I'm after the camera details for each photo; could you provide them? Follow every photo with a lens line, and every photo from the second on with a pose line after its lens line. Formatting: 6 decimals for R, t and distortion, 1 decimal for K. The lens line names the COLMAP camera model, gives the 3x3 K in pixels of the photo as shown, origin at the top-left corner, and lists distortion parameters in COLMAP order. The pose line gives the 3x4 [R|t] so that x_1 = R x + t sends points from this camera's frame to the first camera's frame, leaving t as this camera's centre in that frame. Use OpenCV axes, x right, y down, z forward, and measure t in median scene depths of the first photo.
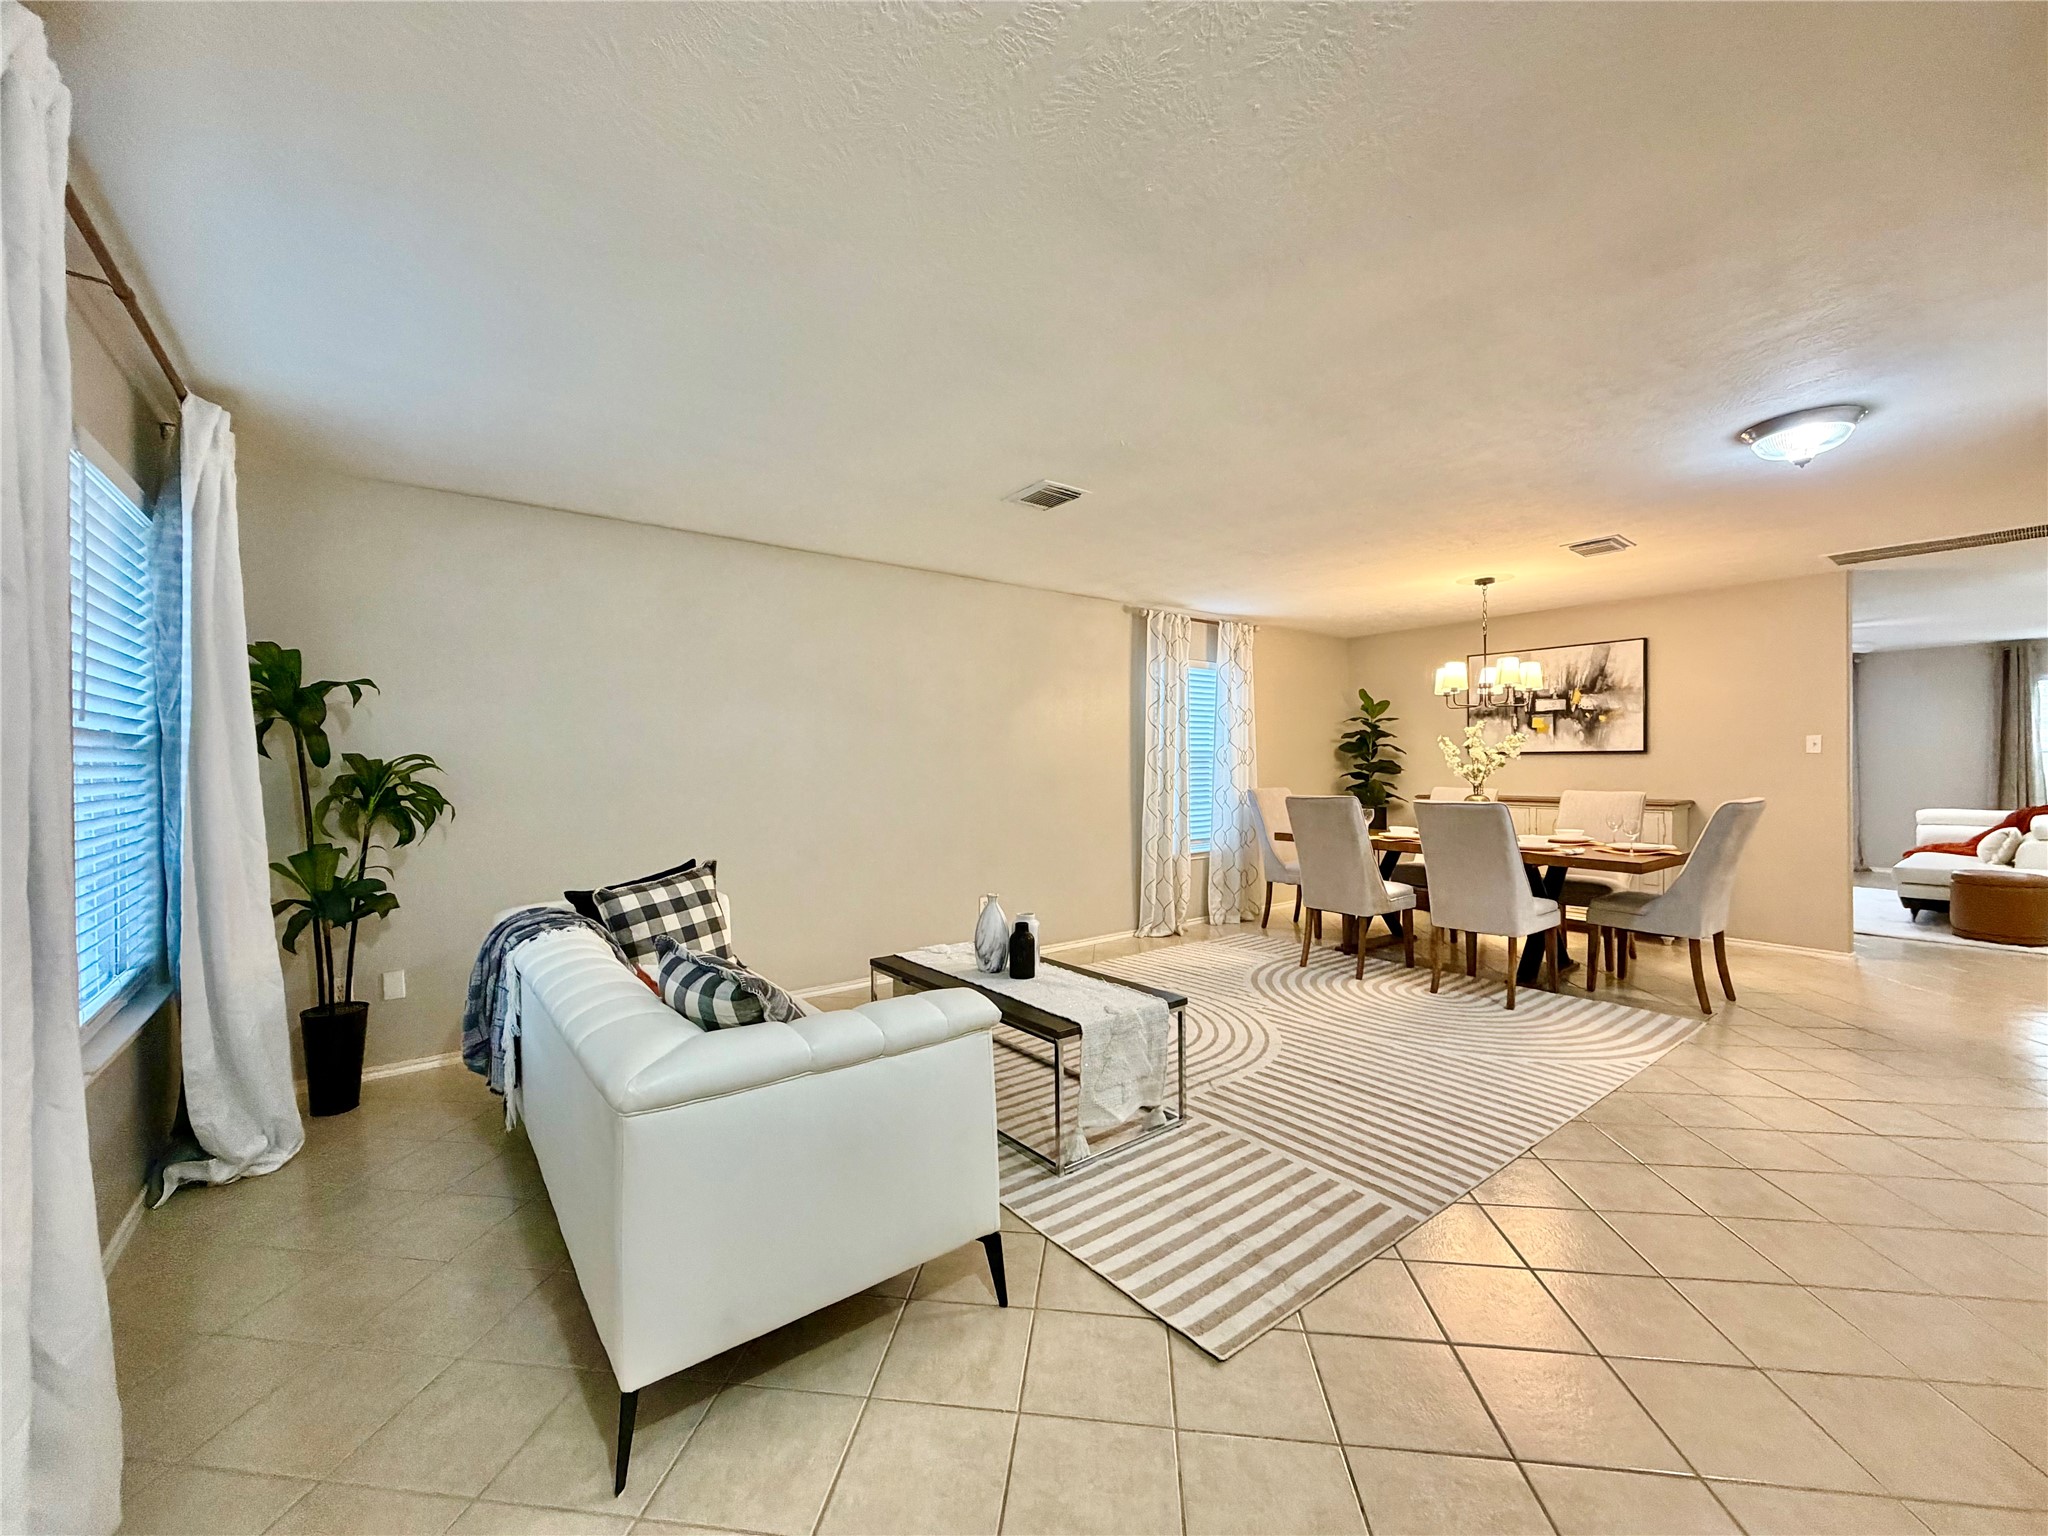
lens RADIAL K [[814.8, 0, 1015.2], [0, 814.8, 766.5], [0, 0, 1]] dist [0.000384, 0.000125]
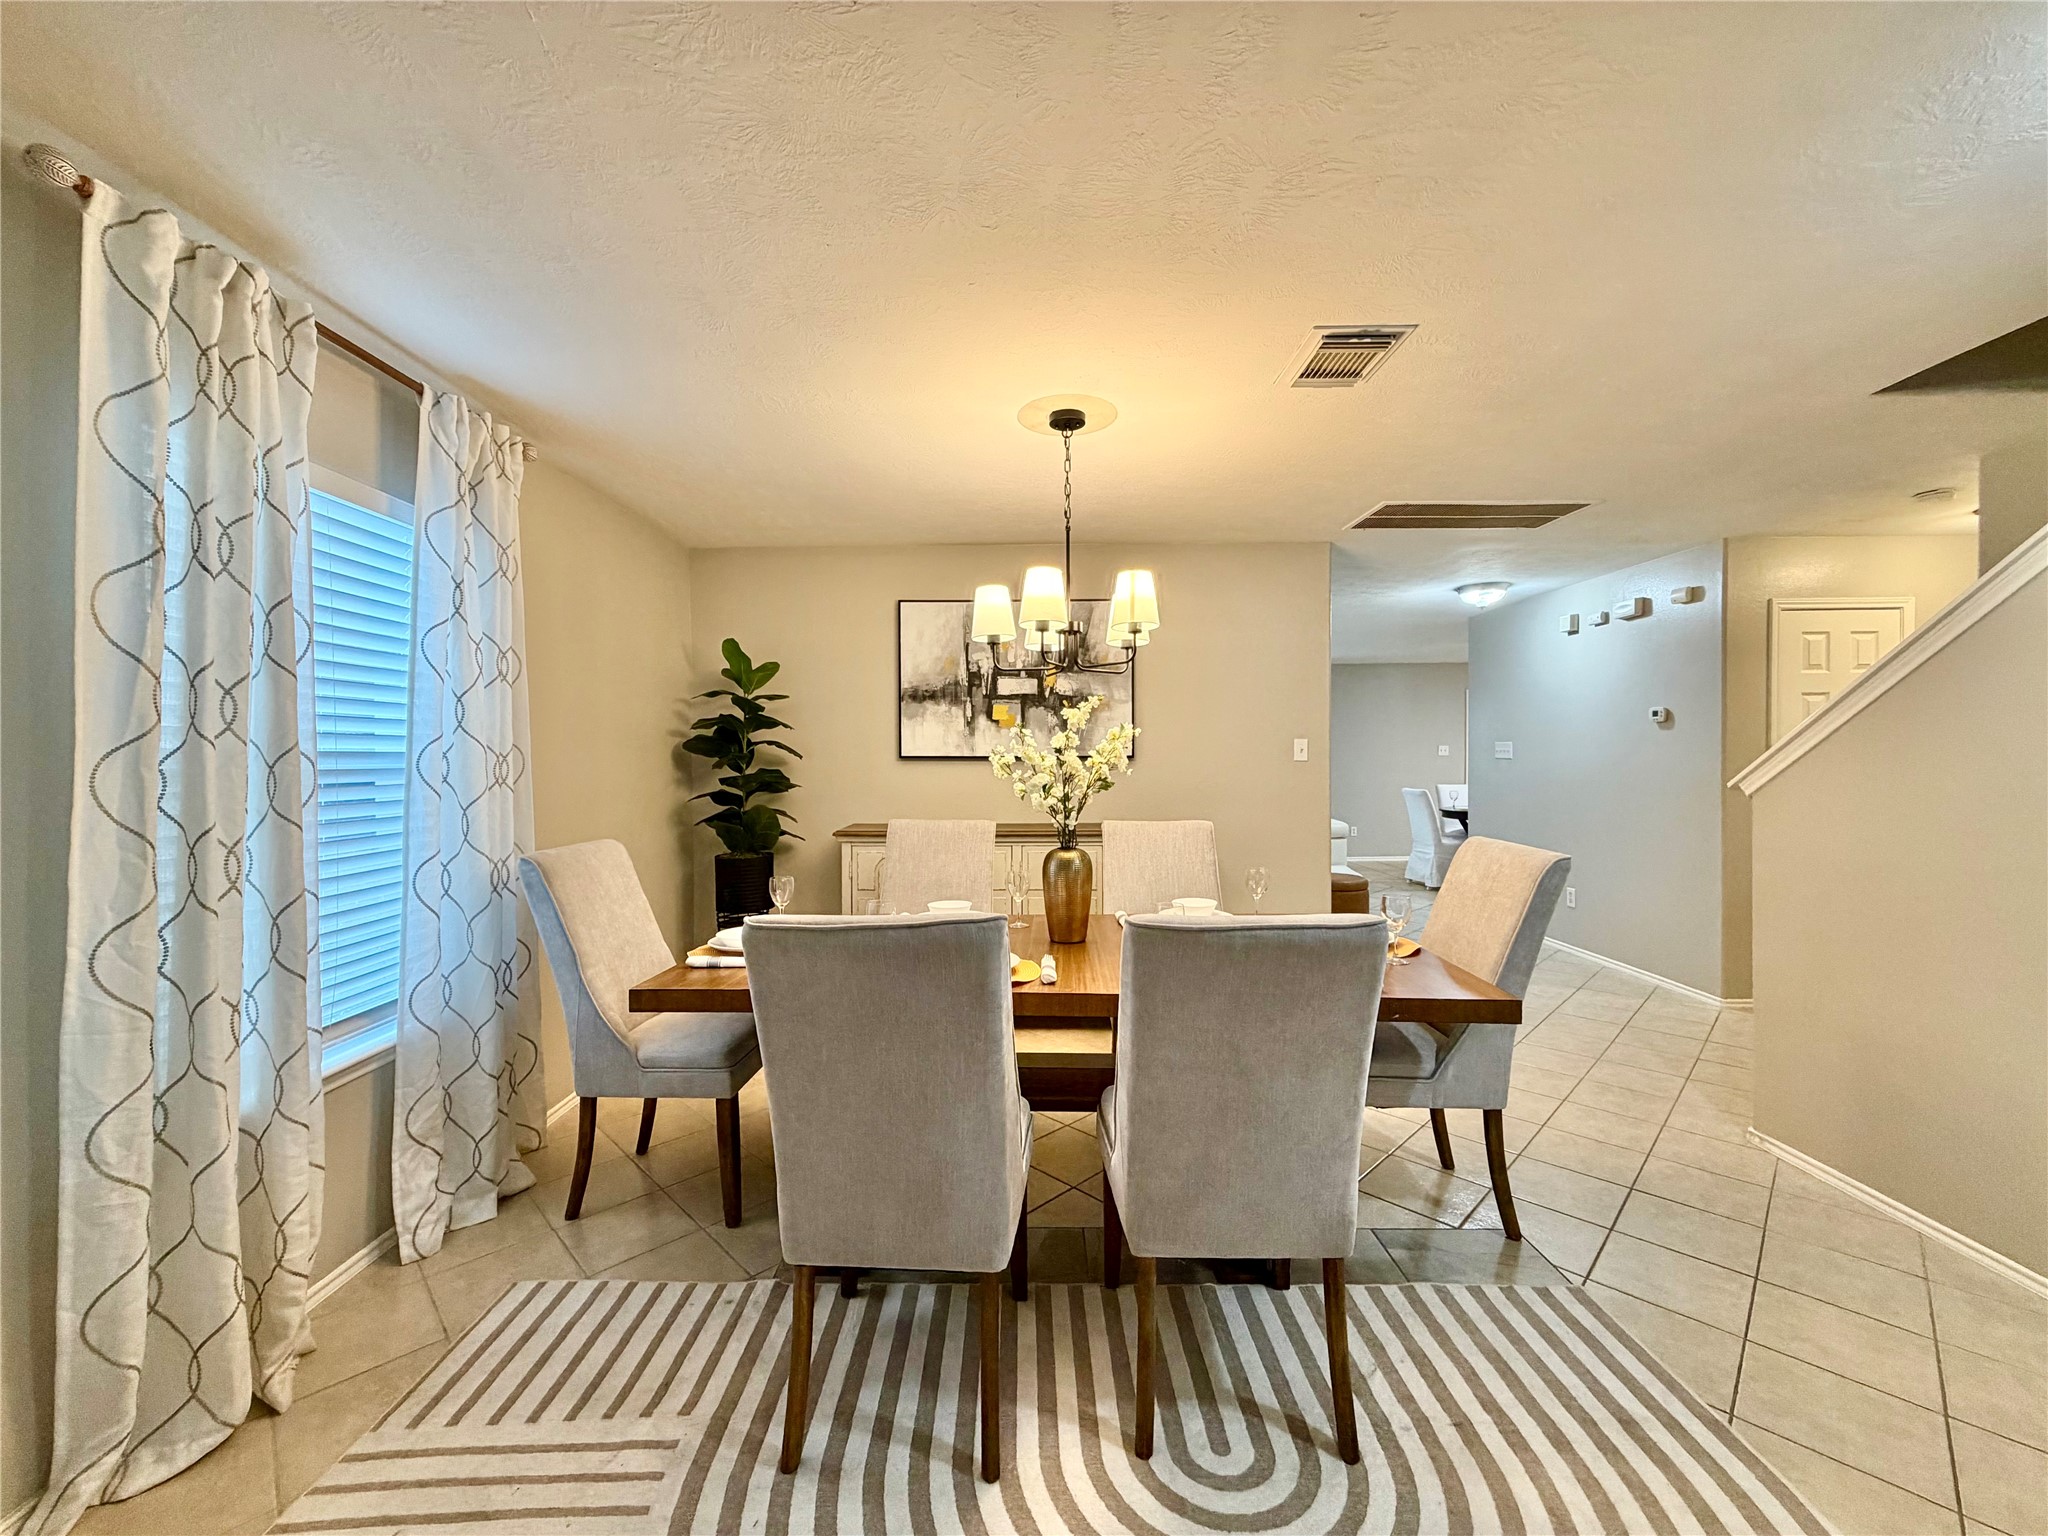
lens RADIAL K [[814.8, 0, 1015.2], [0, 814.8, 766.5], [0, 0, 1]] dist [0.000384, 0.000125]
pose [[0.618008, -0.009028, 0.786120, 0.131956], [0.004397, 0.999958, 0.008028, -0.015164], [-0.786160, -0.001505, 0.618021, 0.586700]]
